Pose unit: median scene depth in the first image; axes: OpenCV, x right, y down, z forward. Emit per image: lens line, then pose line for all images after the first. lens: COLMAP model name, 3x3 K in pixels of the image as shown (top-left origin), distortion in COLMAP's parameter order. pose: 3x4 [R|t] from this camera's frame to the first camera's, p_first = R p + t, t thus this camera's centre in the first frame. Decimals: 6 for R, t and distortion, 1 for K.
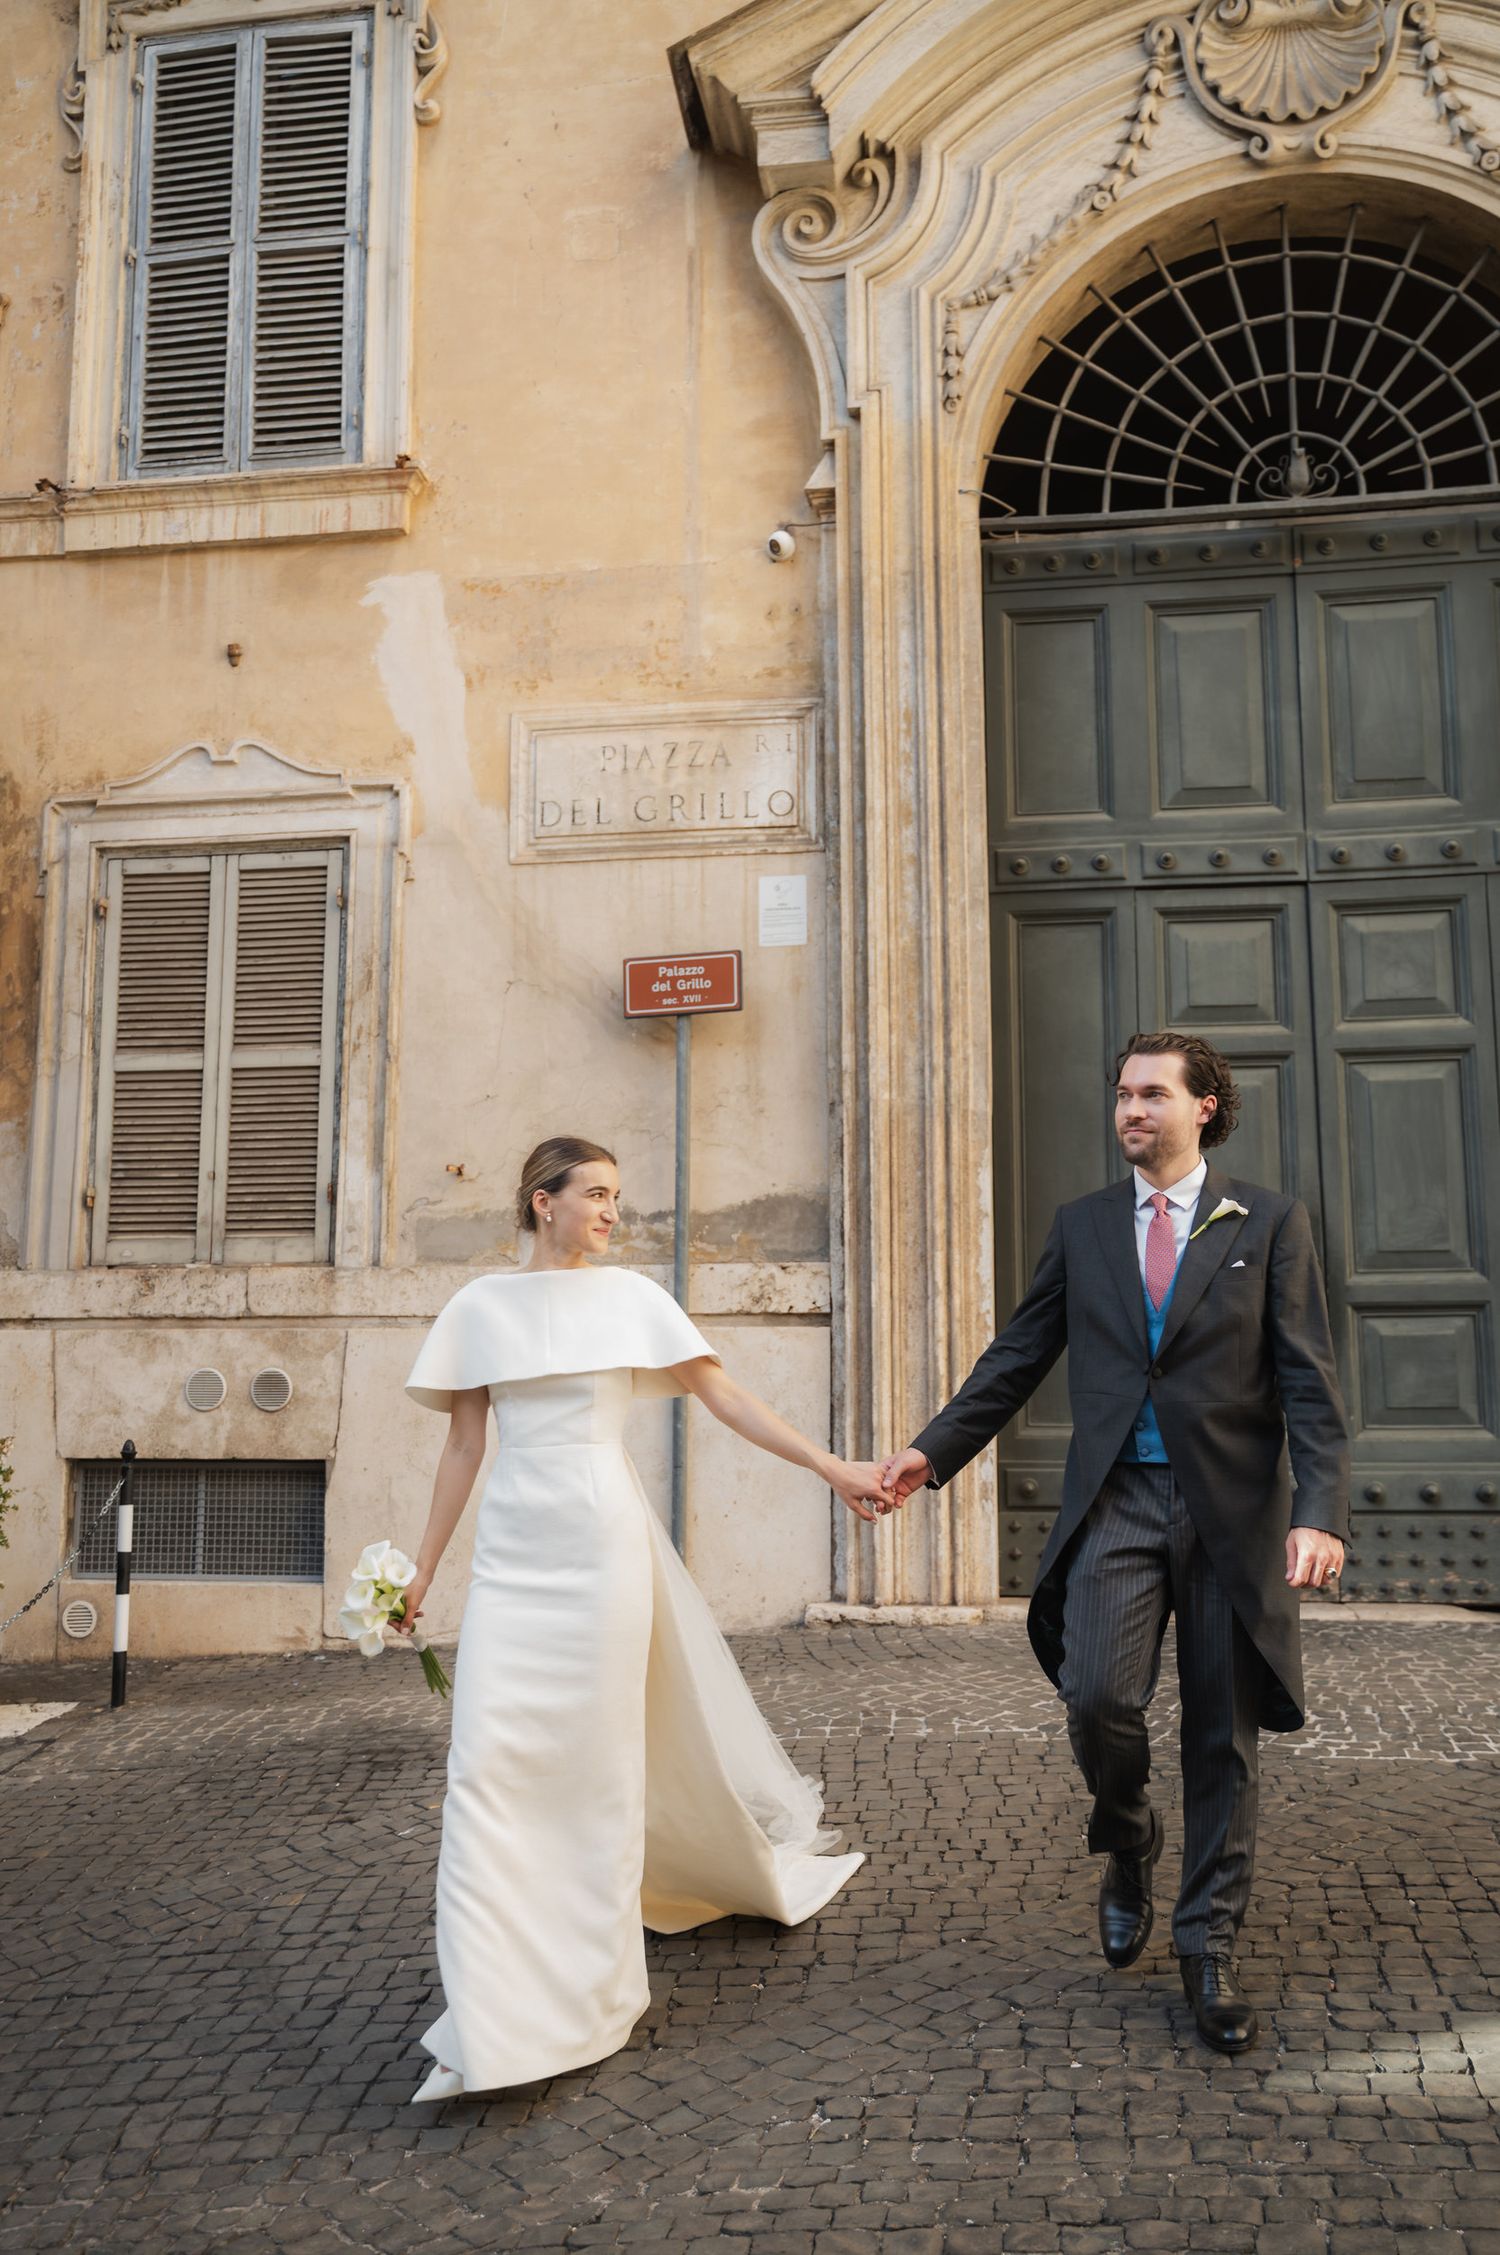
lens RADIAL K [[1913.8, 0, 751.5], [0, 1913.8, 1185.4], [0, 0, 1]] dist [0.006663, -0.010301]
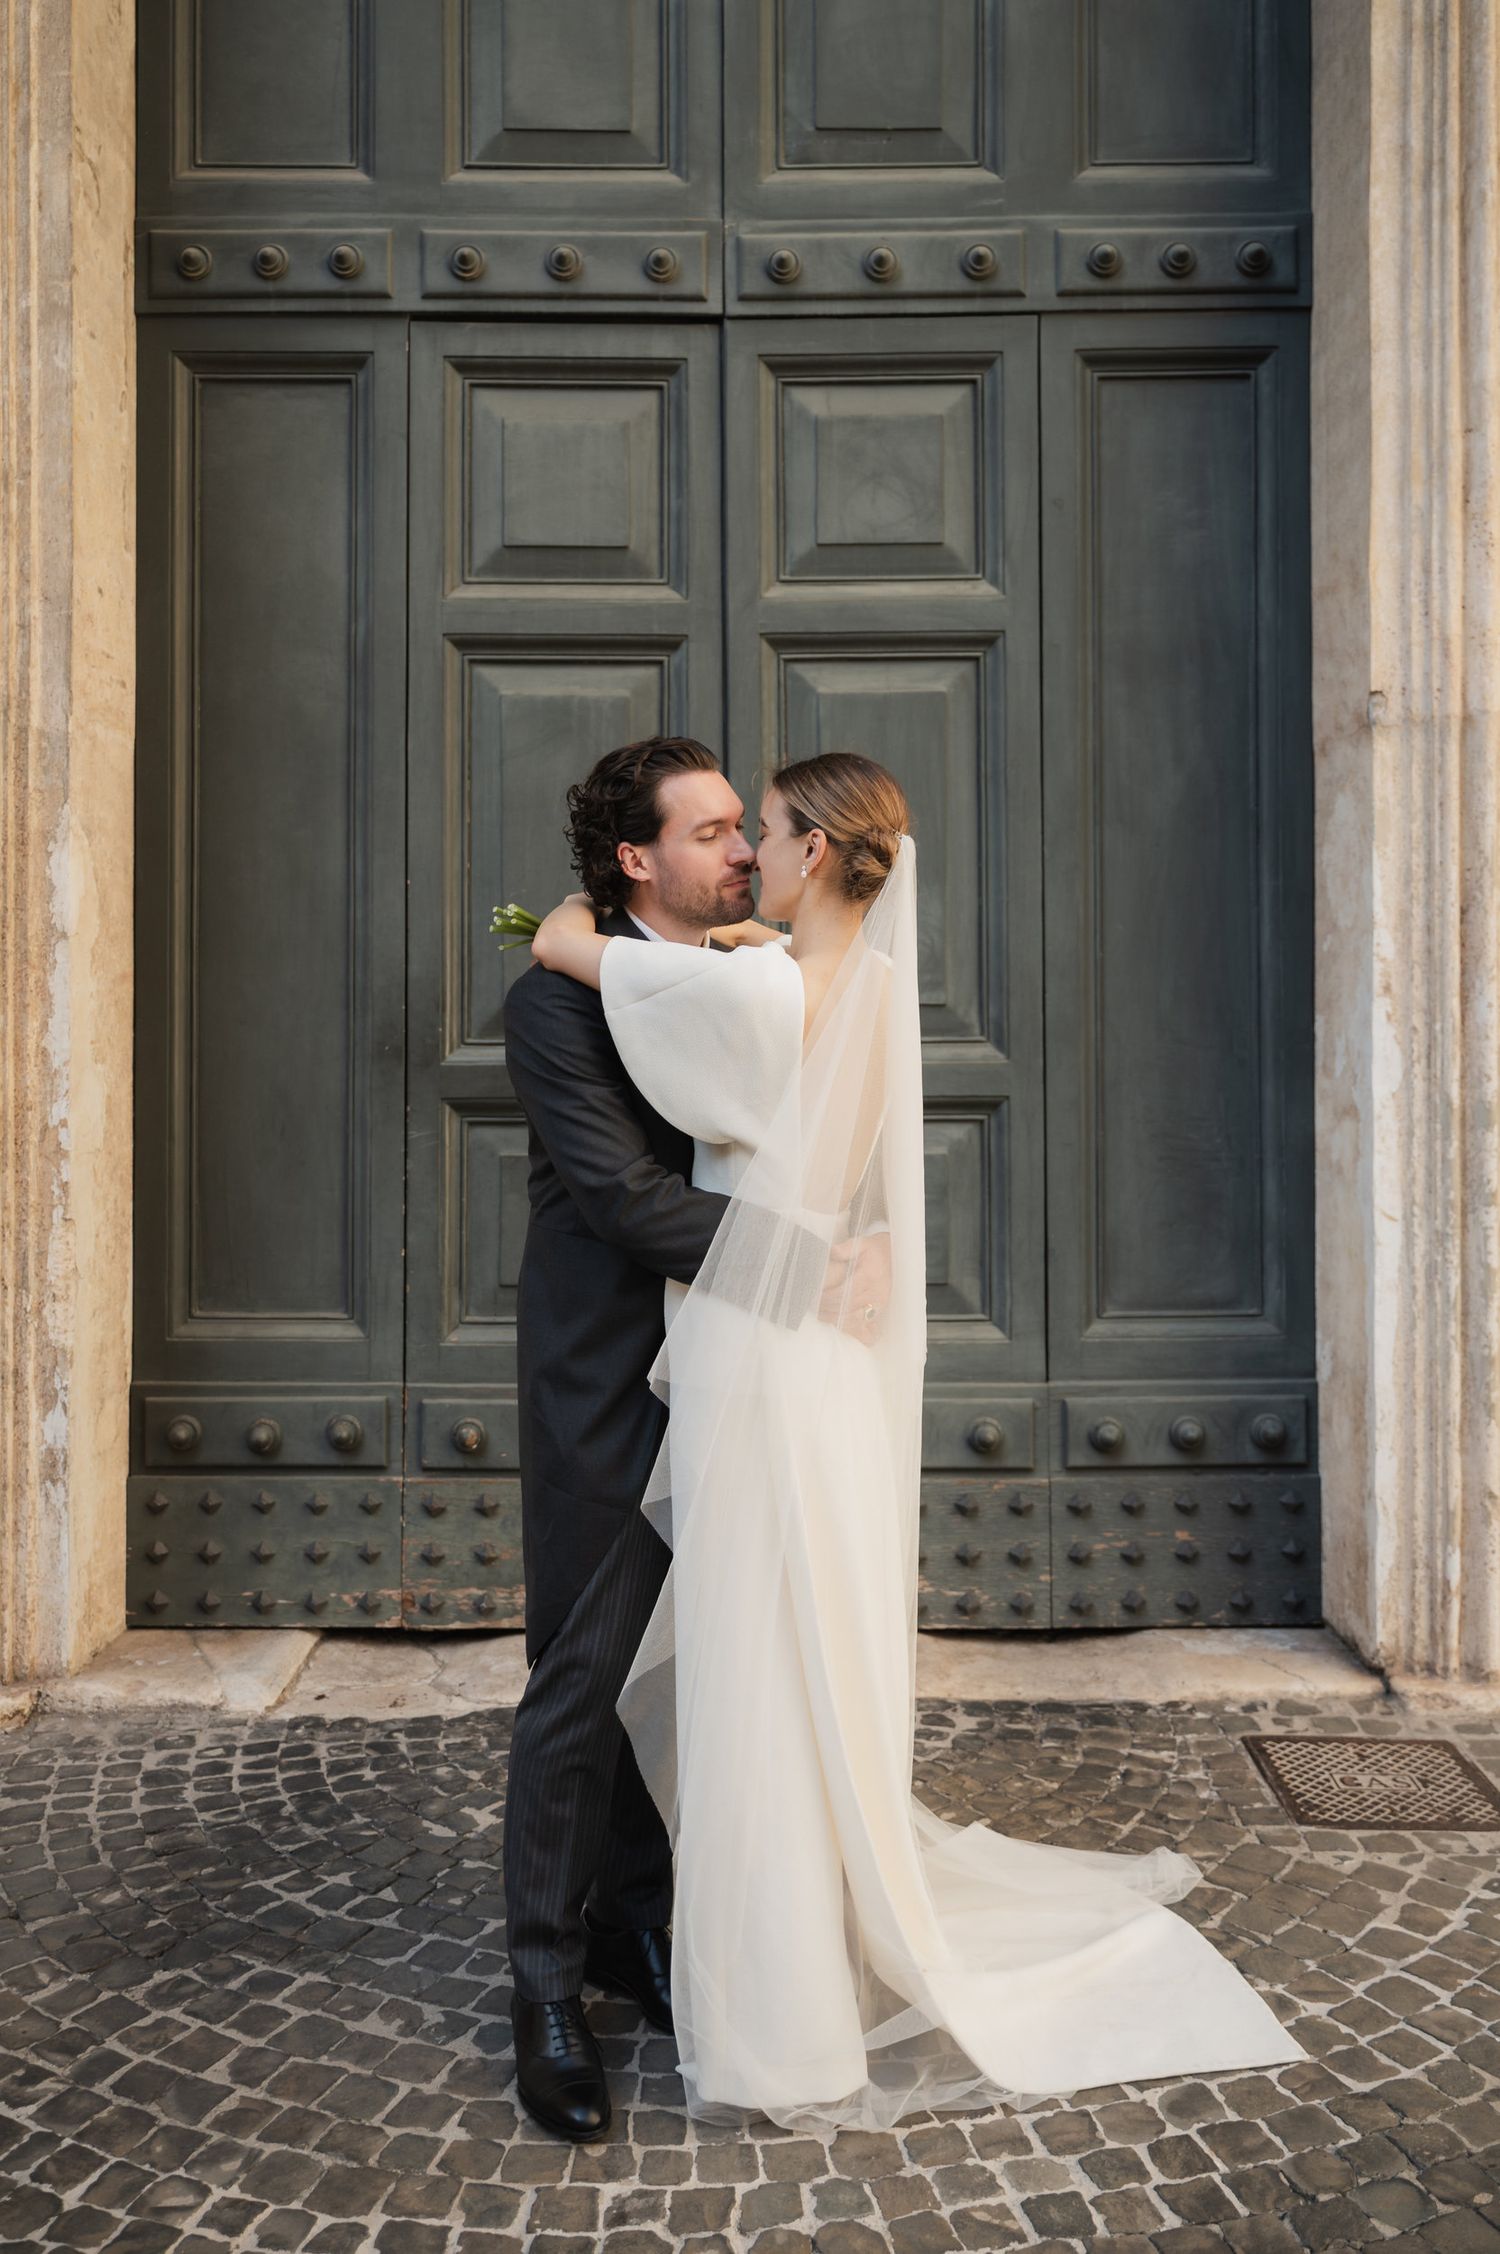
lens RADIAL K [[1924.0, 0, 720.5], [0, 1924.0, 1060.2], [0, 0, 1]] dist [0.001771, -0.005563]
pose [[0.990876, 0.001907, 0.134763, 0.216230], [-0.018736, 0.992141, 0.123718, -0.017586], [-0.133468, -0.125114, 0.983124, 0.438986]]
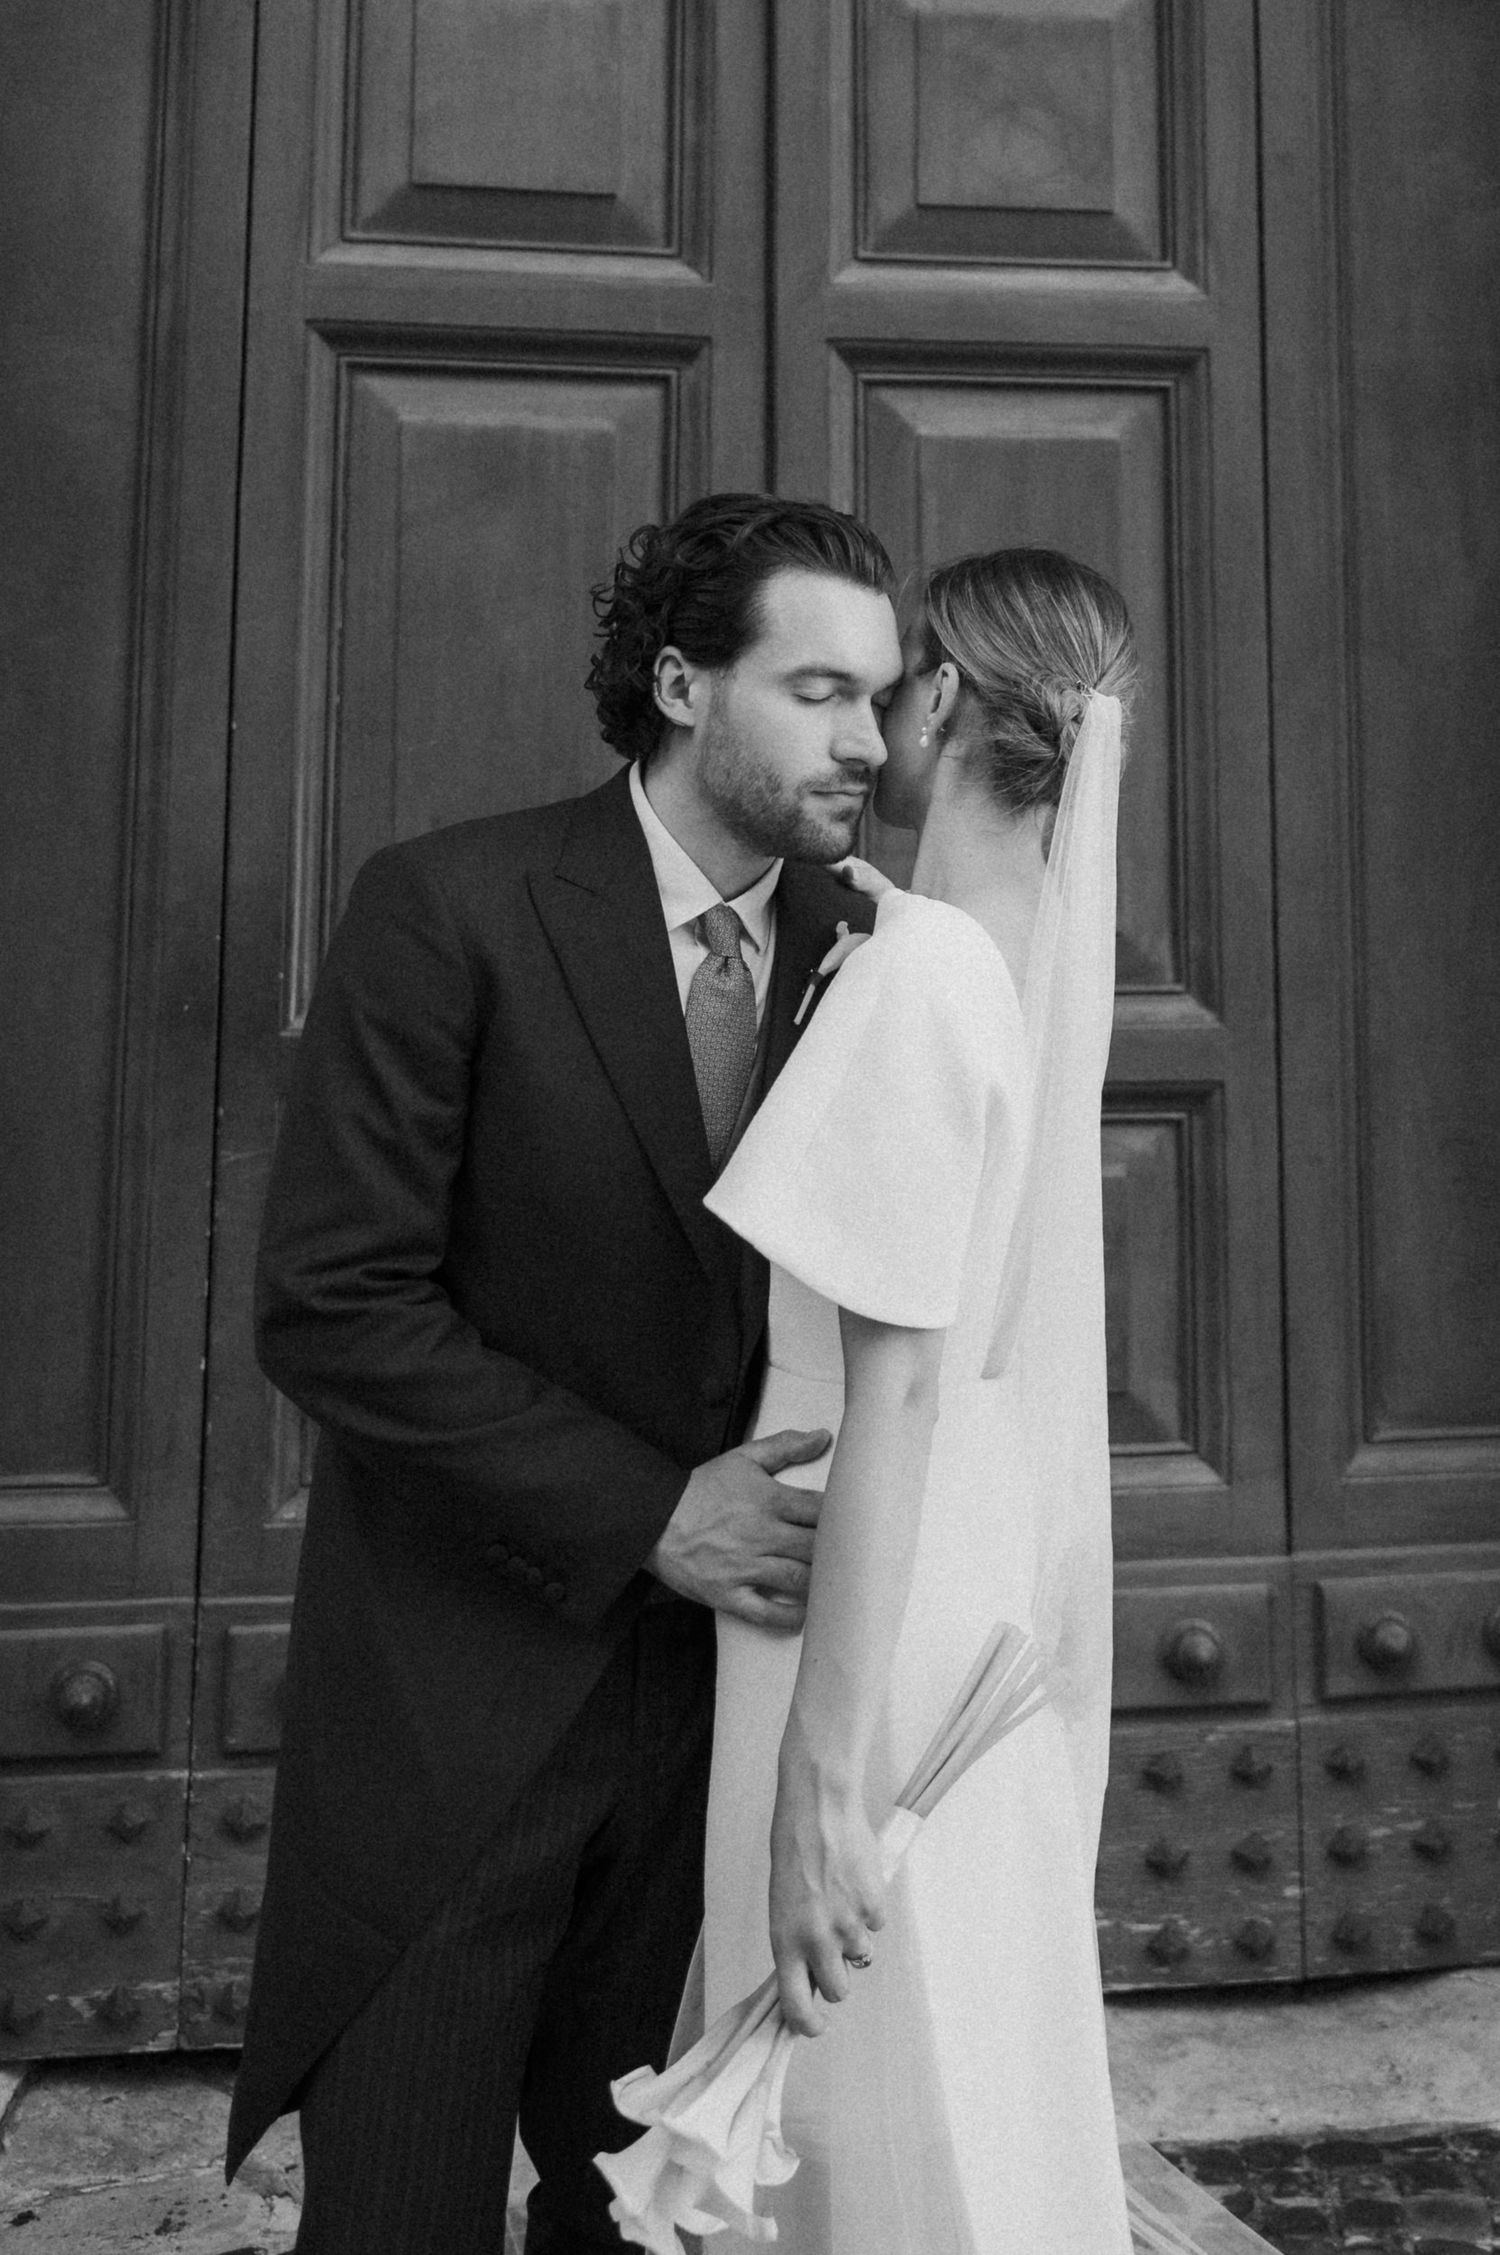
lens RADIAL K [[2494.4, 0, 1003.5], [0, 2494.4, 697.4], [0, 0, 1]] dist [0.009782, -0.025245]
pose [[0.957670, 0.032733, 0.286001, 0.205880], [-0.036666, 0.999292, 0.008408, -0.011545], [-0.285524, -0.018539, 0.958192, 0.552350]]
